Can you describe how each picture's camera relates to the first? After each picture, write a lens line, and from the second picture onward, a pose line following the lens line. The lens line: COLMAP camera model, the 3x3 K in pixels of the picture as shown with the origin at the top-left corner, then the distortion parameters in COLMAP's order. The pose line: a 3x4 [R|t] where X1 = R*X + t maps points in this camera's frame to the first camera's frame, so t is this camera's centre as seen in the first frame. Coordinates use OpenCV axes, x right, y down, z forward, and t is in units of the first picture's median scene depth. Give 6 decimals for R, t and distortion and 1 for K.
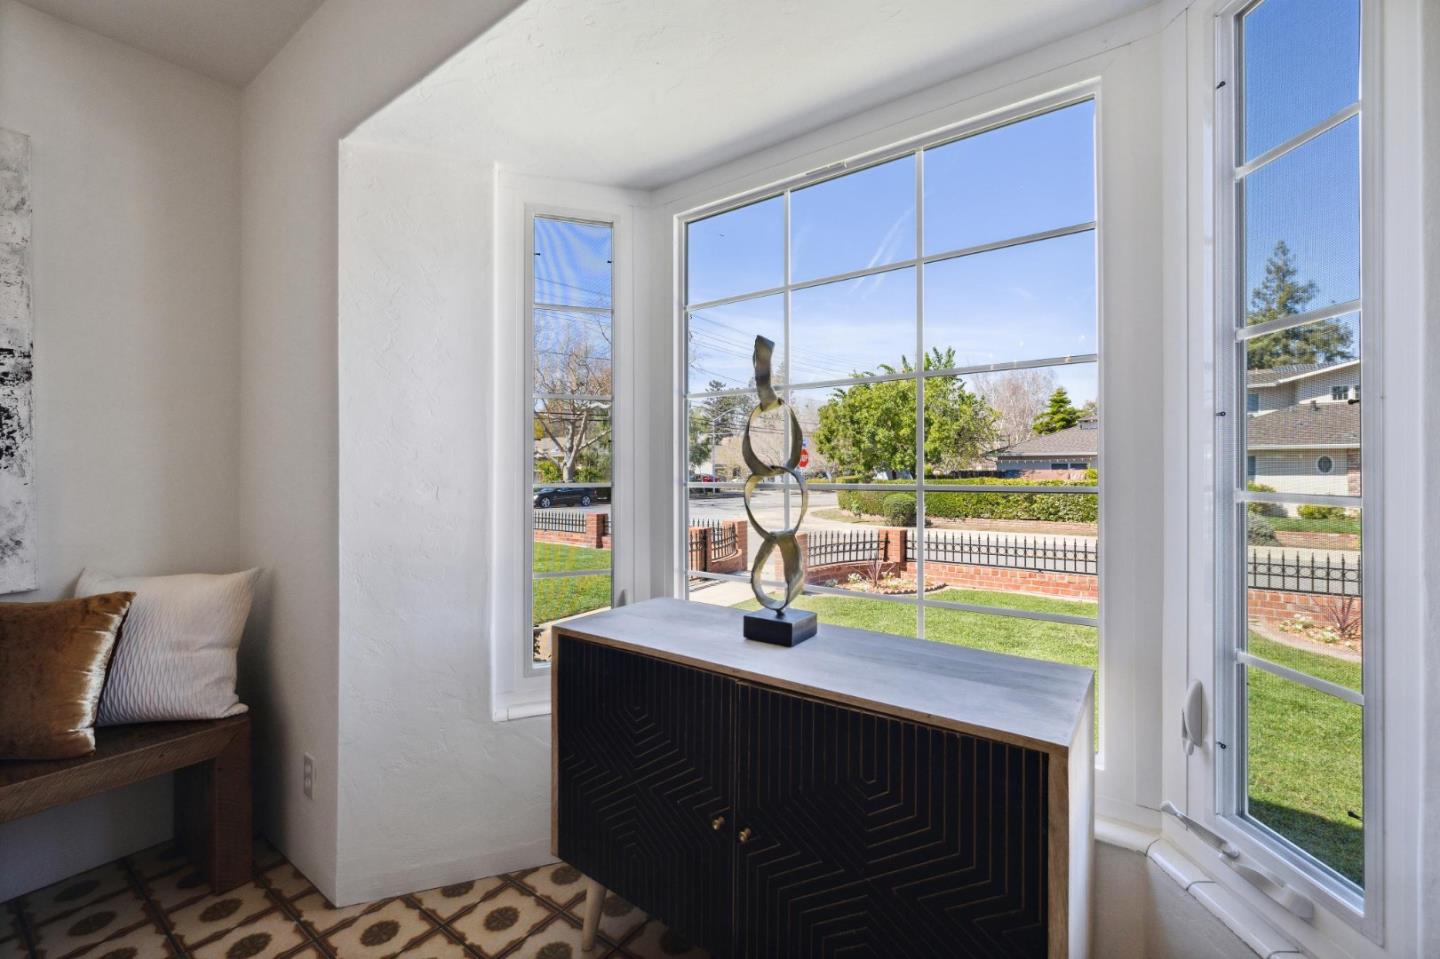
lens RADIAL K [[614.2, 0, 724.0], [0, 614.2, 472.9], [0, 0, 1]] dist [-0.001838, -0.000659]
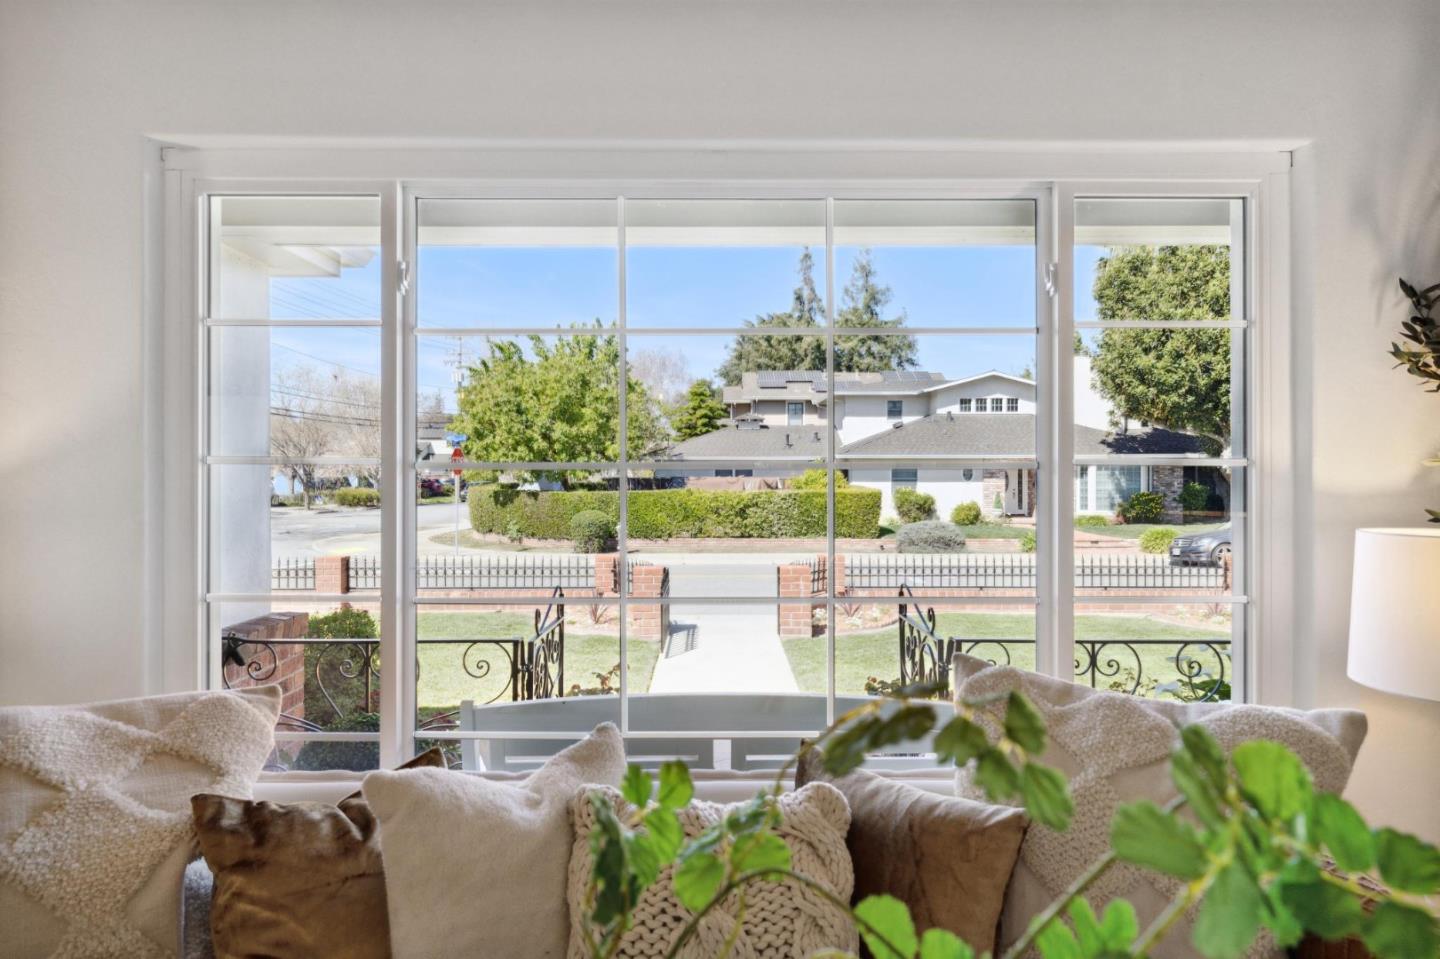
lens RADIAL K [[873.3, 0, 714.3], [0, 873.3, 477.0], [0, 0, 1]] dist [0.000178, -0.000045]
pose [[0.813530, -0.001167, 0.581521, -0.201087], [0.000926, 0.999999, 0.000712, -0.006987], [-0.581522, -0.000040, 0.813531, 0.028857]]
